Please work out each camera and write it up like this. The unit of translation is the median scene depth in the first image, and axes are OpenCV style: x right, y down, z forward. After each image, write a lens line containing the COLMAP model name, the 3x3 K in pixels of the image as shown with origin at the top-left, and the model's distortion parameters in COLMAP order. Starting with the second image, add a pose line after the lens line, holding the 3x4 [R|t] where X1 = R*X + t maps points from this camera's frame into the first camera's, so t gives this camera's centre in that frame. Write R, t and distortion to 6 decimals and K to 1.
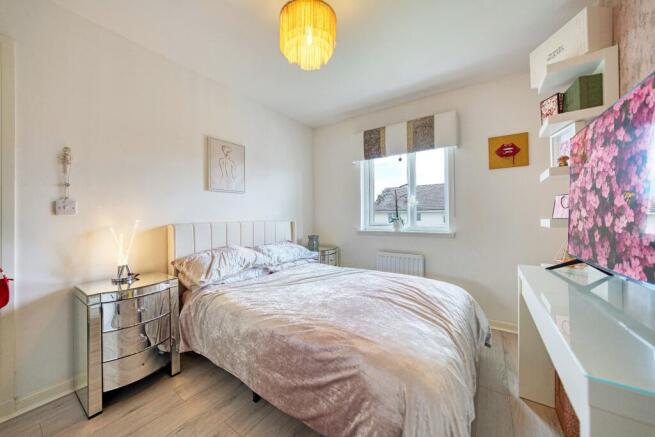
lens RADIAL K [[240.1, 0, 326.4], [0, 240.1, 218.7], [0, 0, 1]] dist [-0.009384, 0.000107]
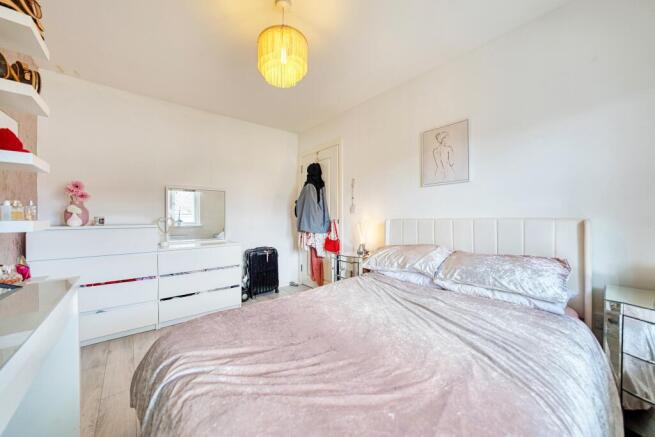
lens RADIAL K [[240.1, 0, 328.1], [0, 240.1, 219.1], [0, 0, 1]] dist [-0.009384, 0.000107]
pose [[-0.273934, 0.008076, -0.961715, 0.580363], [-0.001357, 0.999960, 0.008784, 0.009106], [0.961748, 0.003711, -0.273912, 0.897524]]
